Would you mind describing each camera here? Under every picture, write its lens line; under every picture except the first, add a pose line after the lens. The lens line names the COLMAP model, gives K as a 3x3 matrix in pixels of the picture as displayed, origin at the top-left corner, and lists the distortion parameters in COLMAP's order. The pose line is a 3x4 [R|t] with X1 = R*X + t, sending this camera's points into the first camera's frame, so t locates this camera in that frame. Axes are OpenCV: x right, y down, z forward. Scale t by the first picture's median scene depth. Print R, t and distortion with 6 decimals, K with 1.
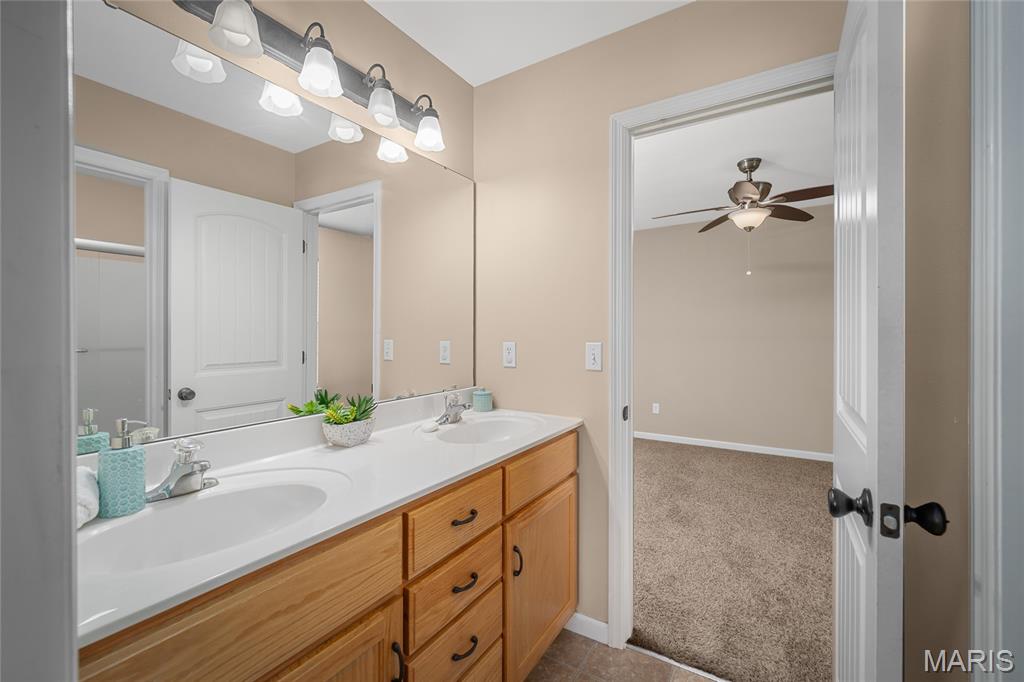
lens RADIAL K [[421.7, 0, 512.2], [0, 421.7, 337.3], [0, 0, 1]] dist [-0.001933, -0.000130]
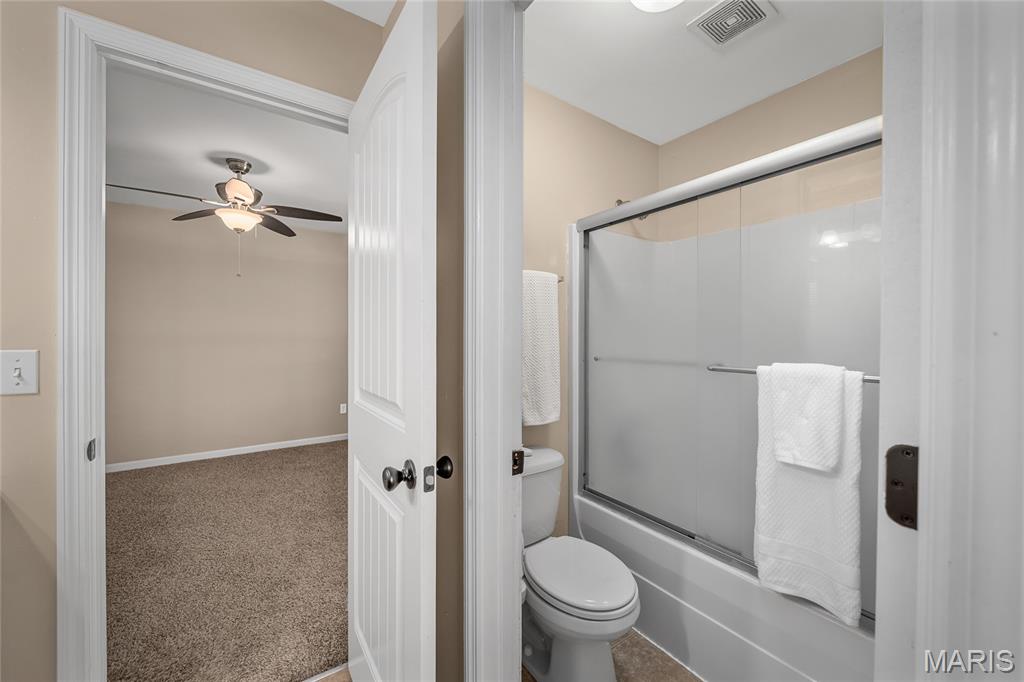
lens RADIAL K [[386.7, 0, 511.9], [0, 386.7, 342.3], [0, 0, 1]] dist [0.003126, 0.000084]
pose [[0.393112, -0.006015, 0.919471, -0.046490], [0.001123, 0.999981, 0.006061, -0.000867], [-0.919490, -0.001350, 0.393111, 0.108188]]
